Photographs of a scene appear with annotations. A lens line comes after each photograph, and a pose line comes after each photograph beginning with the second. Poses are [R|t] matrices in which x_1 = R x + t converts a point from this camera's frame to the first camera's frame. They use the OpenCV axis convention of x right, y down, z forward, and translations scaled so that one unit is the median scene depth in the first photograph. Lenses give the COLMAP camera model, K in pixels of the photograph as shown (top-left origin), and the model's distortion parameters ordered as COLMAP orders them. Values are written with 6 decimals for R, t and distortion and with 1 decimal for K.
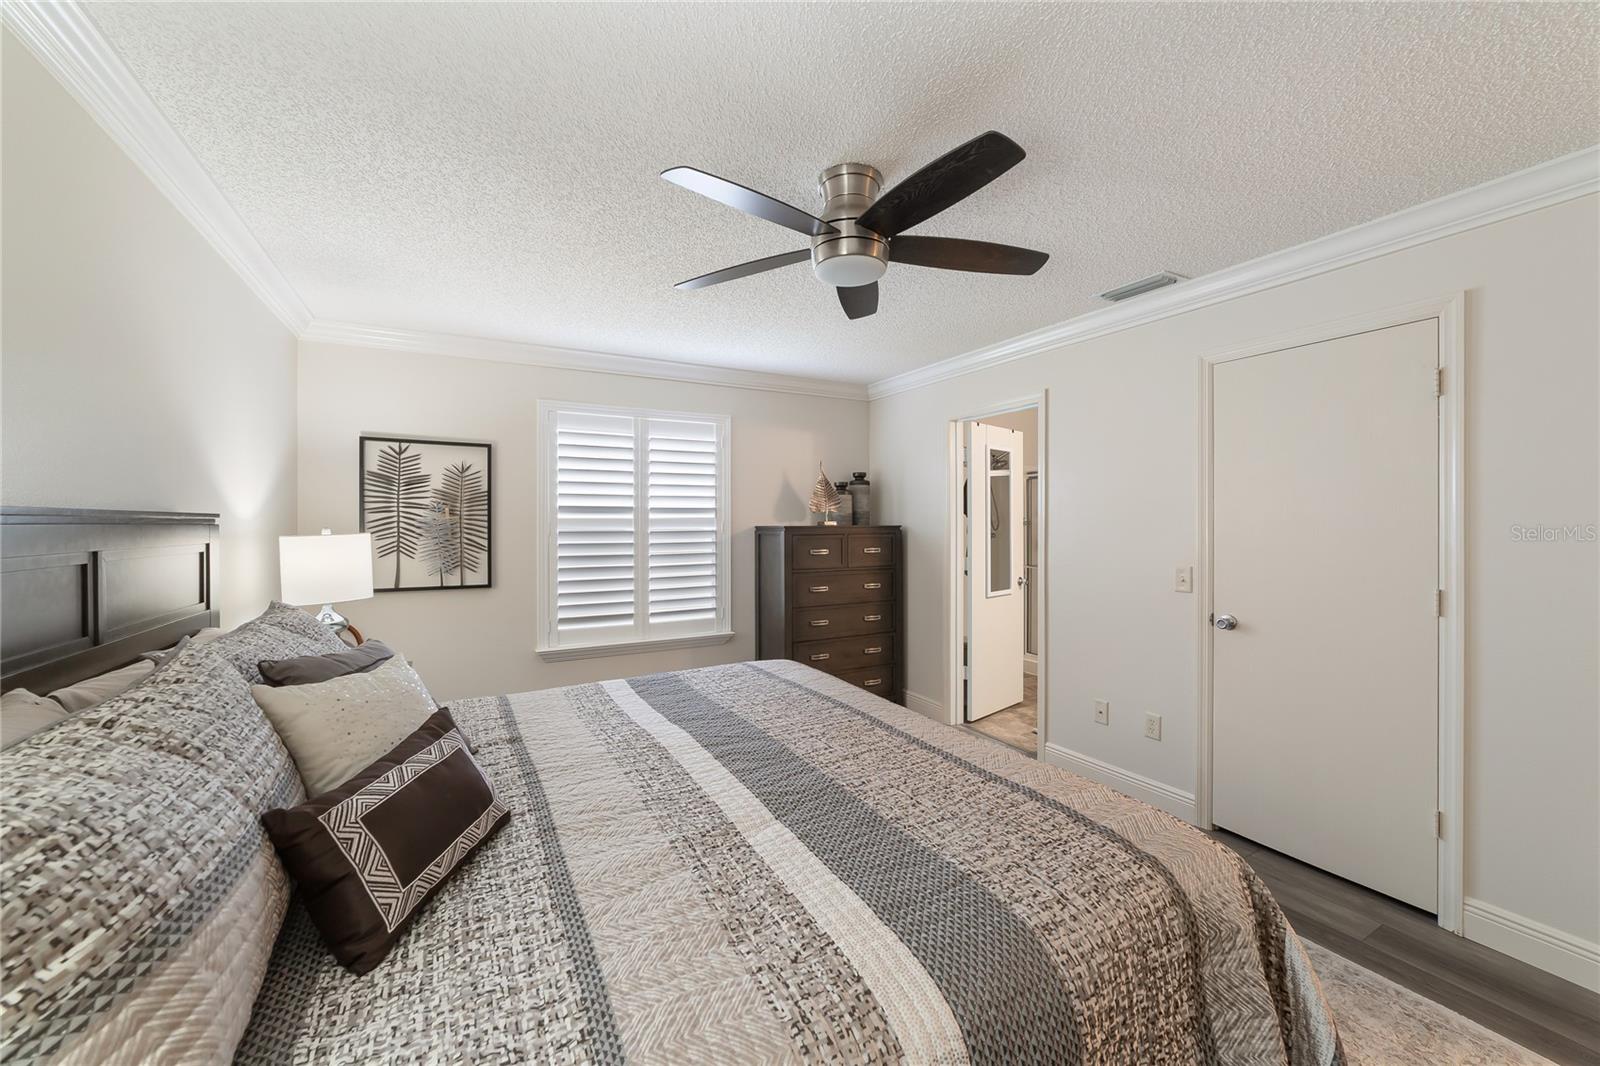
lens RADIAL K [[620.0, 0, 798.6], [0, 620.0, 525.3], [0, 0, 1]] dist [-0.024869, 0.006739]
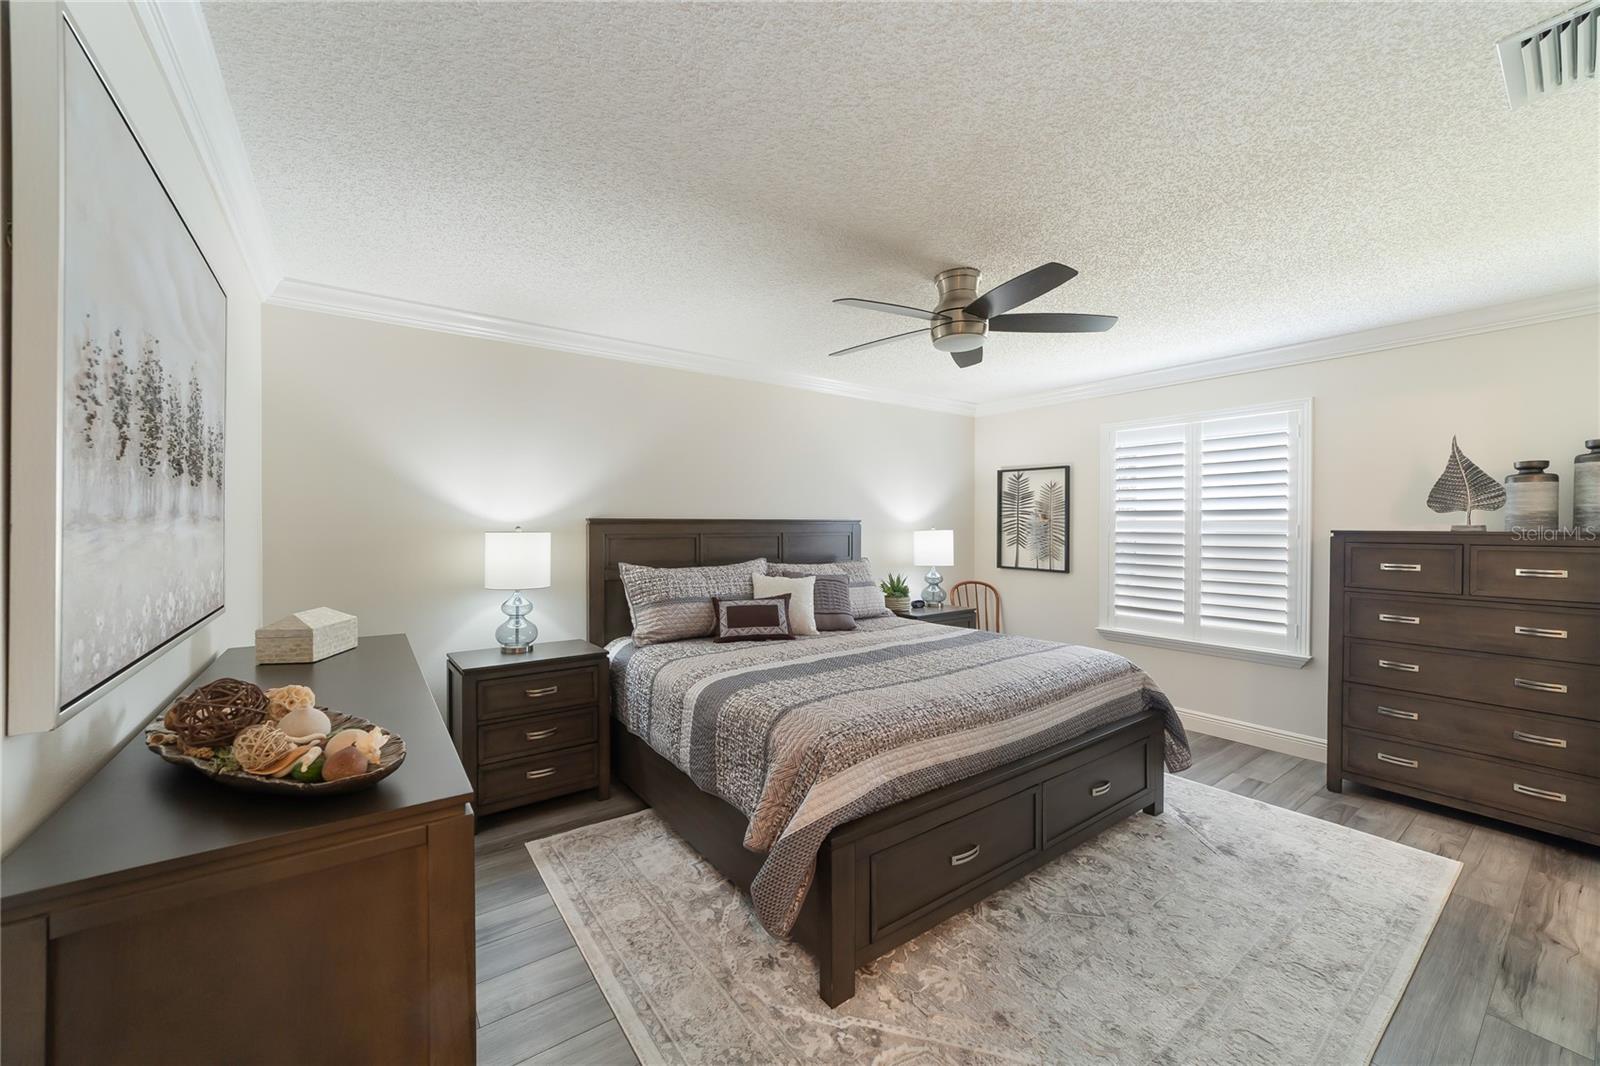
lens RADIAL K [[620.0, 0, 799.3], [0, 620.0, 525.4], [0, 0, 1]] dist [-0.024869, 0.006739]
pose [[0.126521, 0.004155, -0.991955, 0.764351], [-0.010505, 0.999941, 0.002848, 0.000135], [0.991908, 0.010060, 0.126557, 0.256625]]
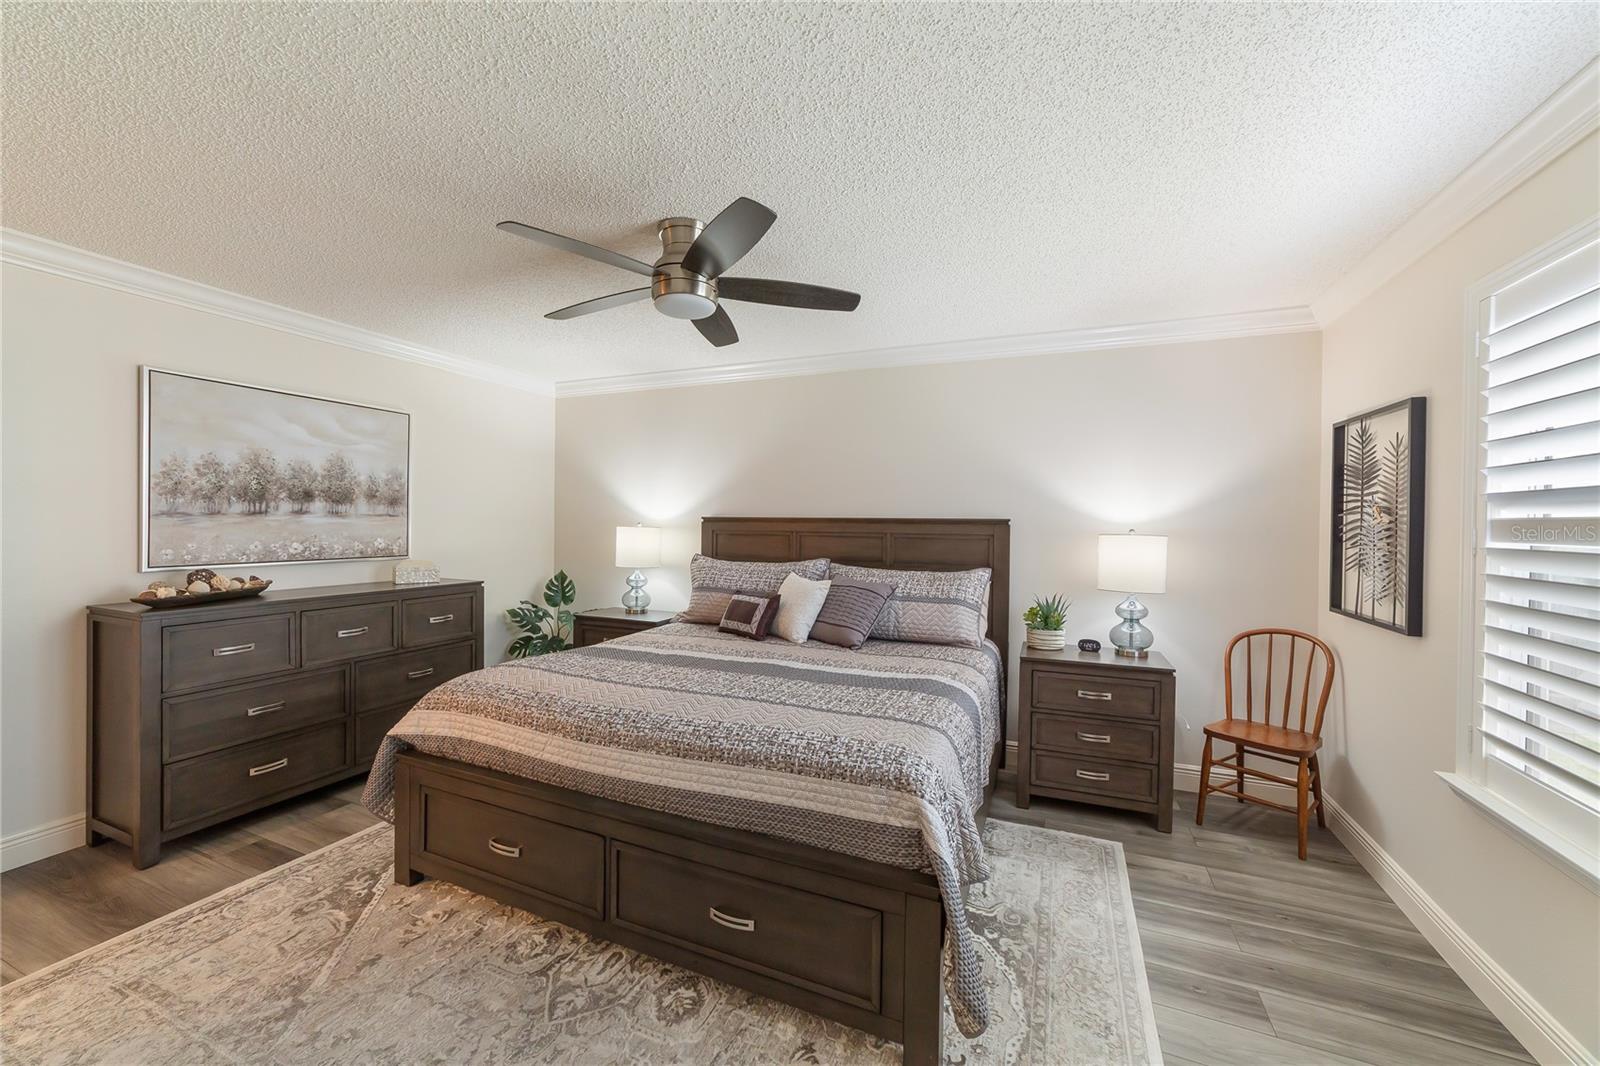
lens RADIAL K [[591.4, 0, 808.0], [0, 591.4, 528.8], [0, 0, 1]] dist [-0.009360, 0.000025]
pose [[-0.788391, 0.000399, -0.615175, 0.329229], [-0.010552, 0.999844, 0.014172, -0.005183], [0.615085, 0.017665, -0.788263, 1.102015]]
